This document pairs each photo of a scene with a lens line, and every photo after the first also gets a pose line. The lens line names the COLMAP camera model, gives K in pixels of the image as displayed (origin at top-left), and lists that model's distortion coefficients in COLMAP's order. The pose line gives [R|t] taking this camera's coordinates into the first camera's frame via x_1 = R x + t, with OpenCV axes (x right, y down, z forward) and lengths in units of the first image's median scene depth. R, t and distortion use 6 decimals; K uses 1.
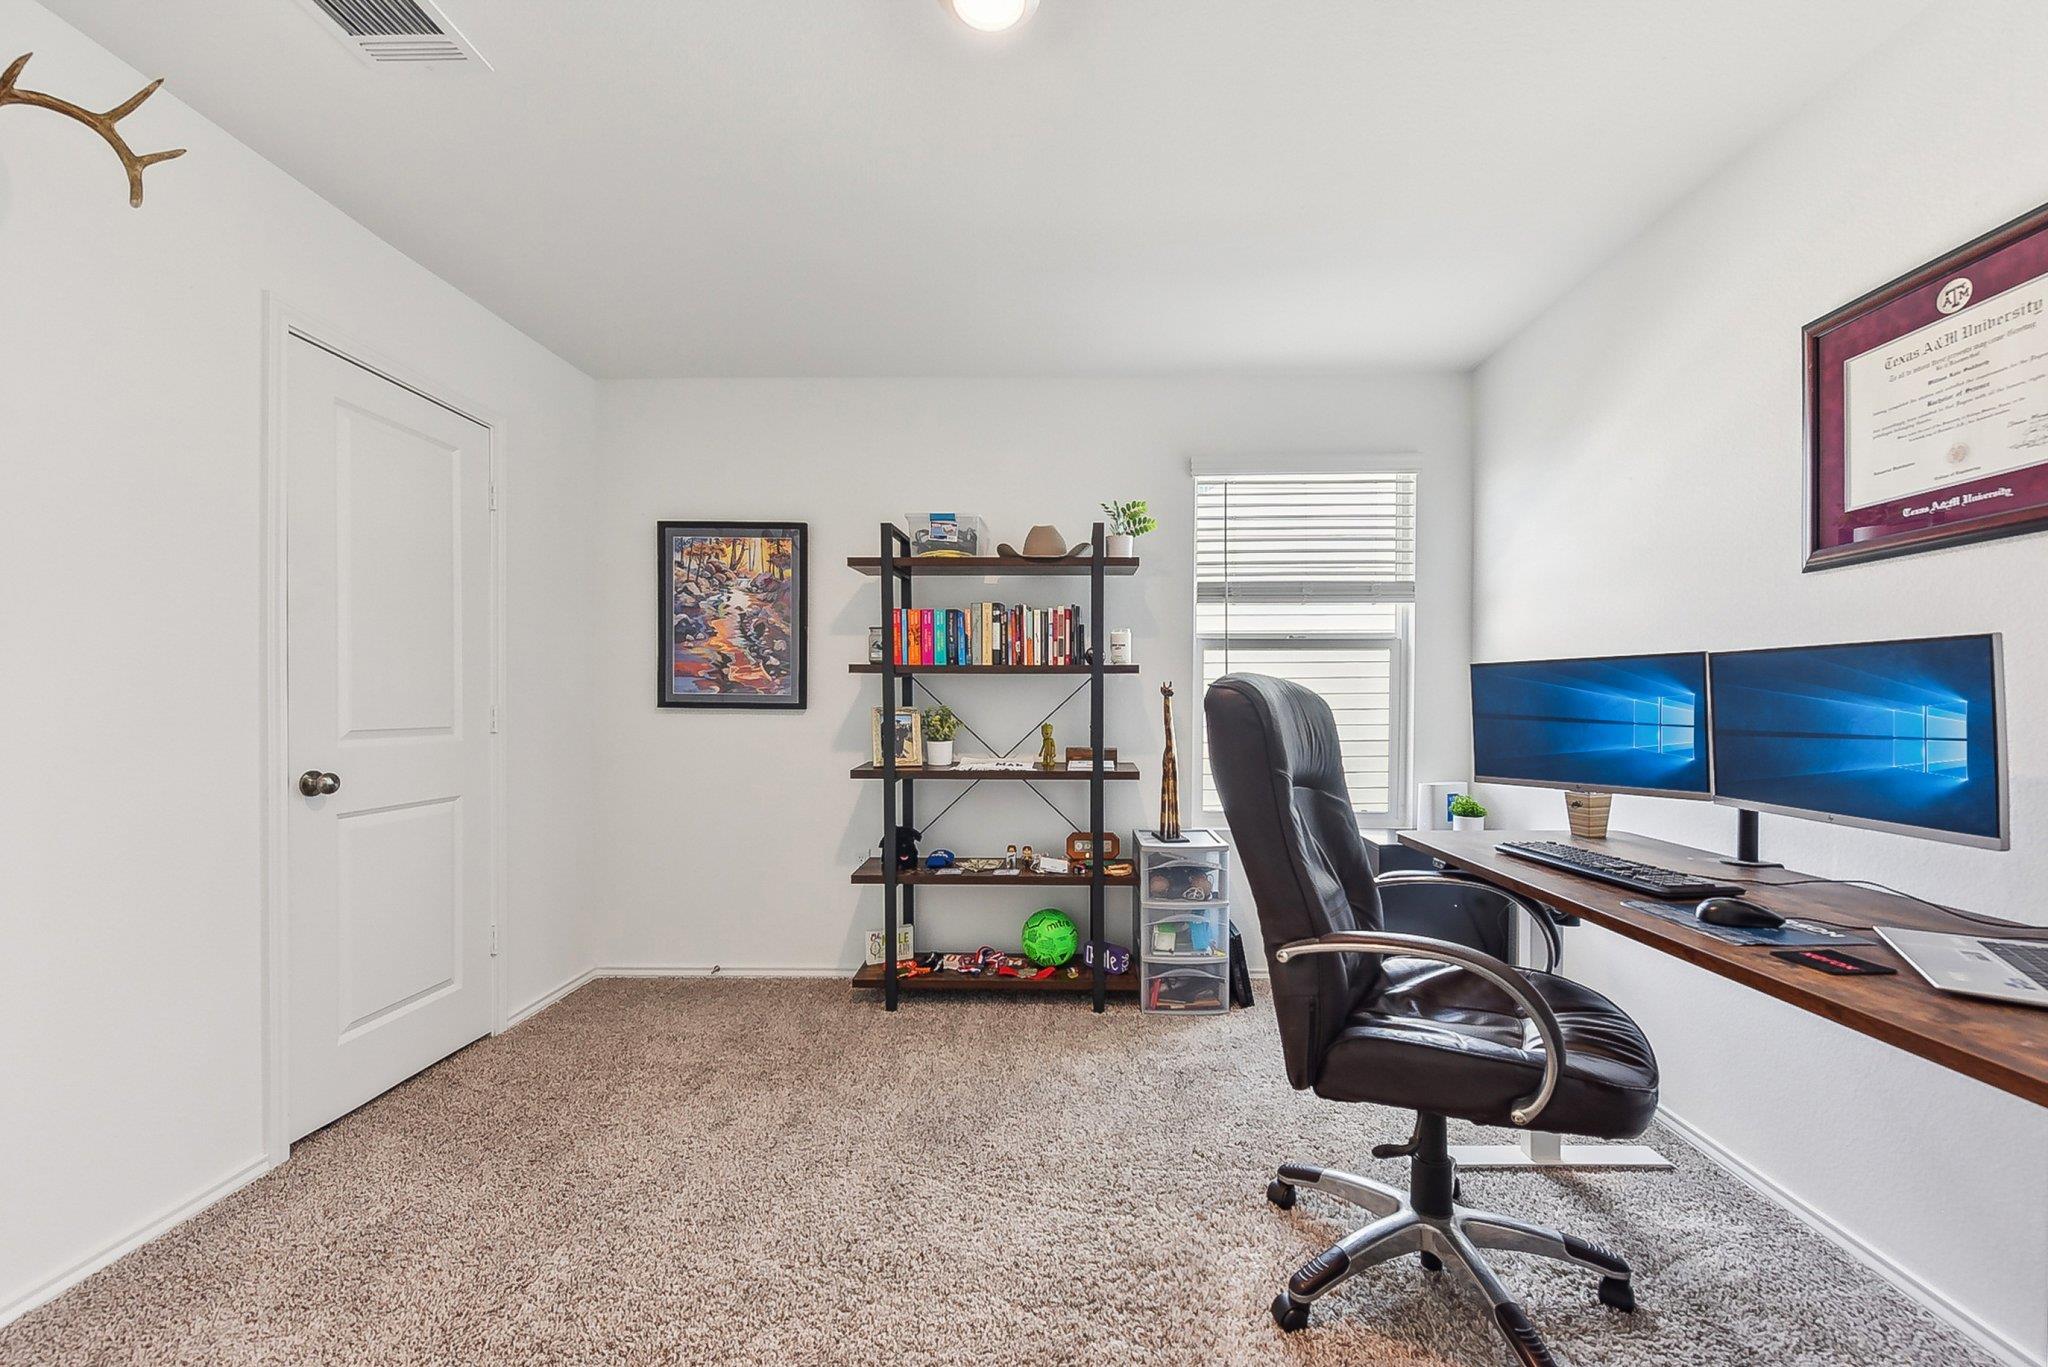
lens RADIAL K [[816.7, 0, 1029.3], [0, 816.7, 693.4], [0, 0, 1]] dist [0.008785, -0.000061]
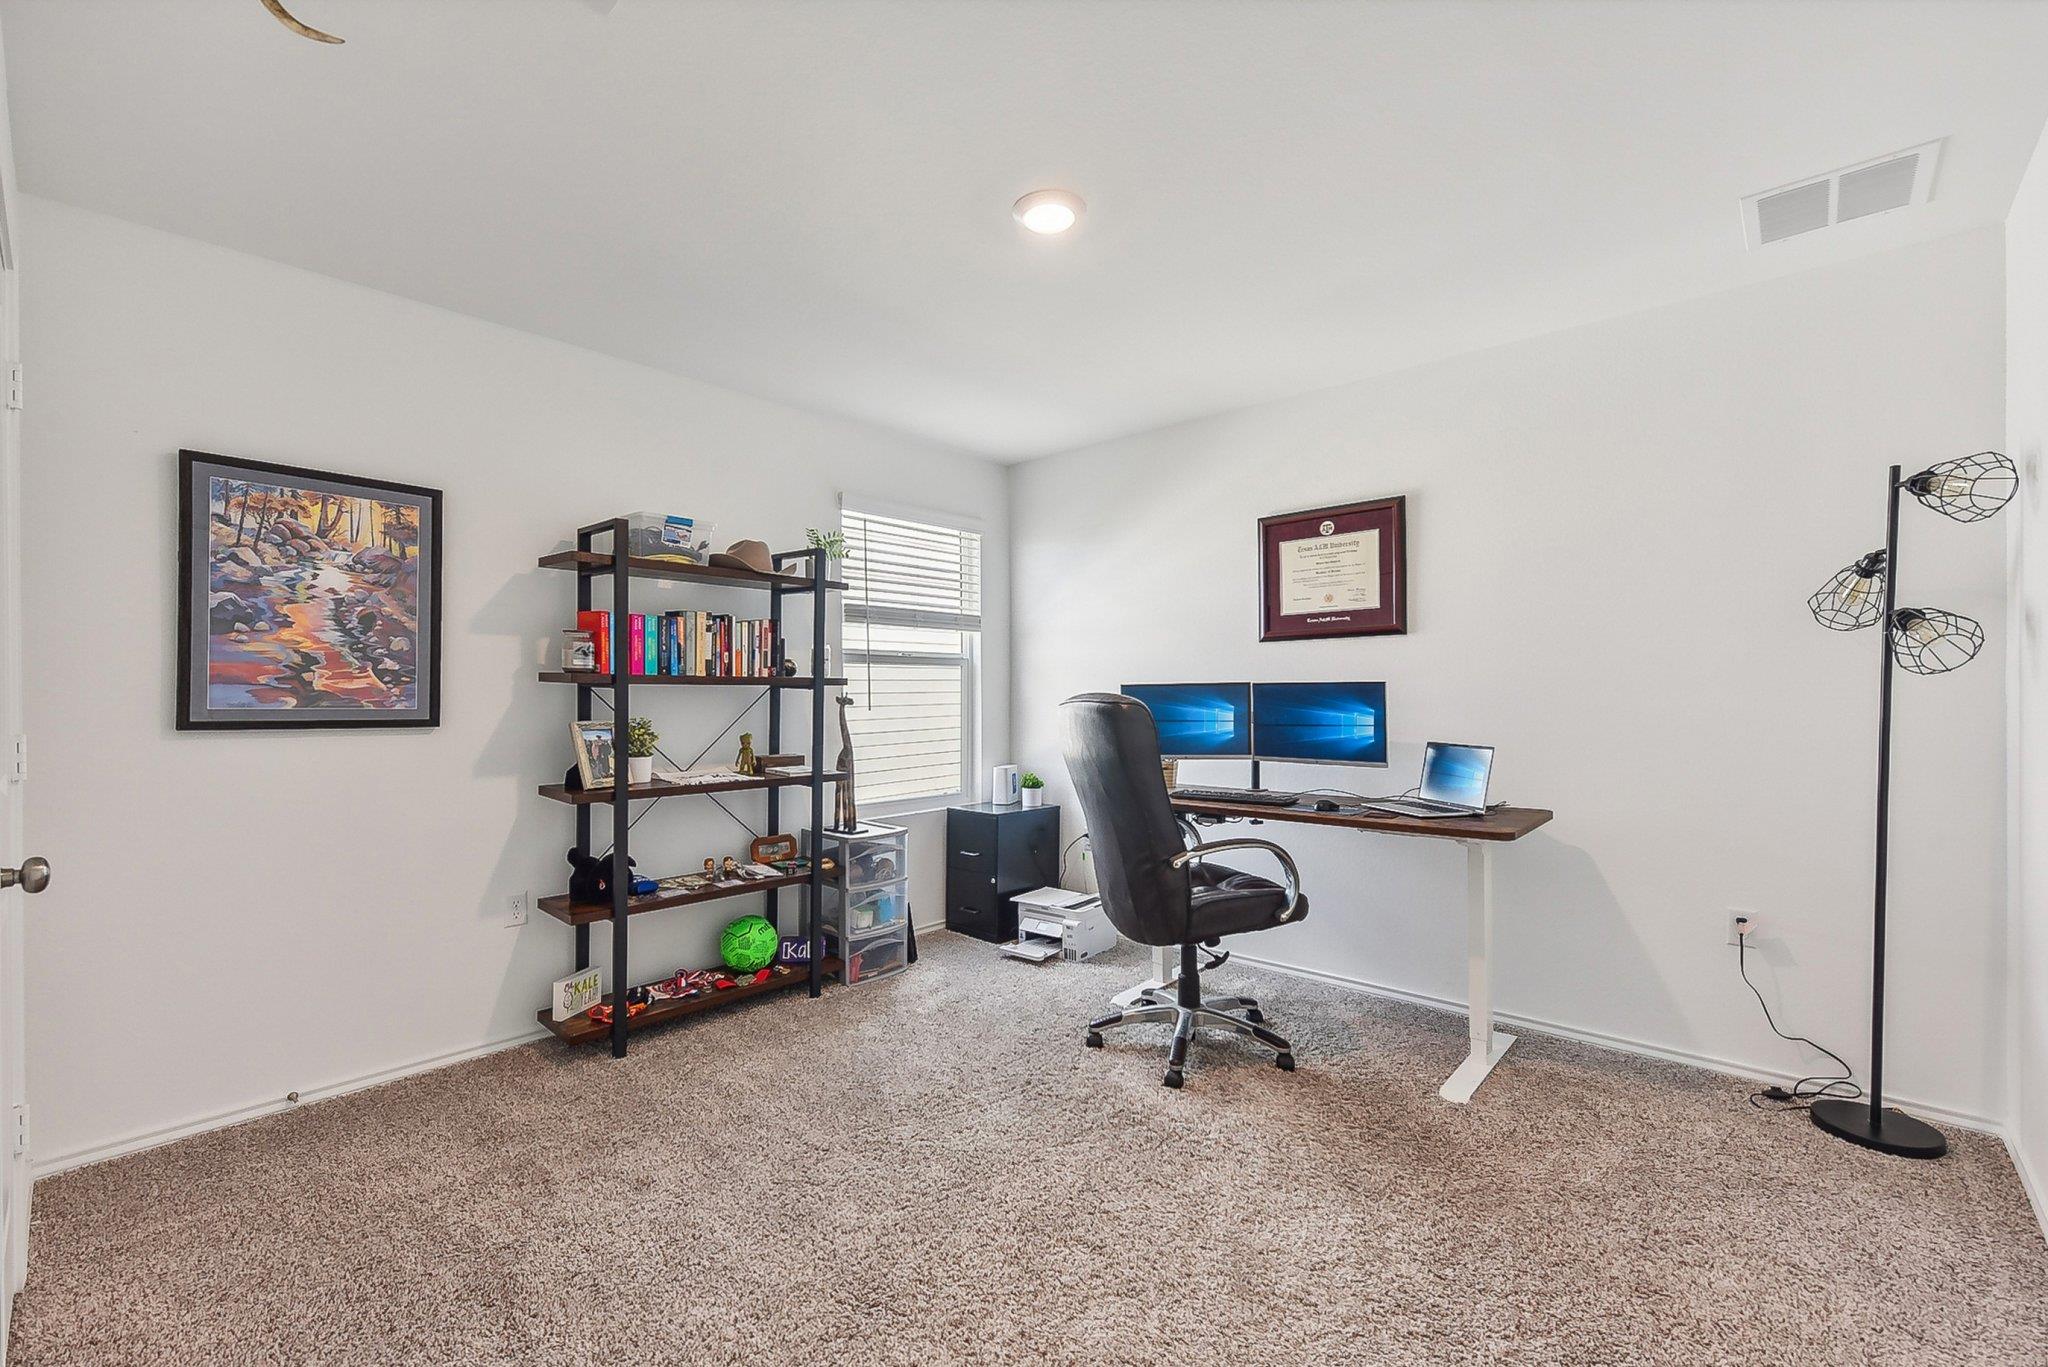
lens RADIAL K [[854.2, 0, 1024.0], [0, 854.2, 683.5], [0, 0, 1]] dist [0.003213, -0.002561]
pose [[0.663846, 0.007559, 0.747831, -0.540152], [-0.000853, 0.999956, -0.009351, -0.015612], [-0.747869, 0.005570, 0.663823, 0.033364]]
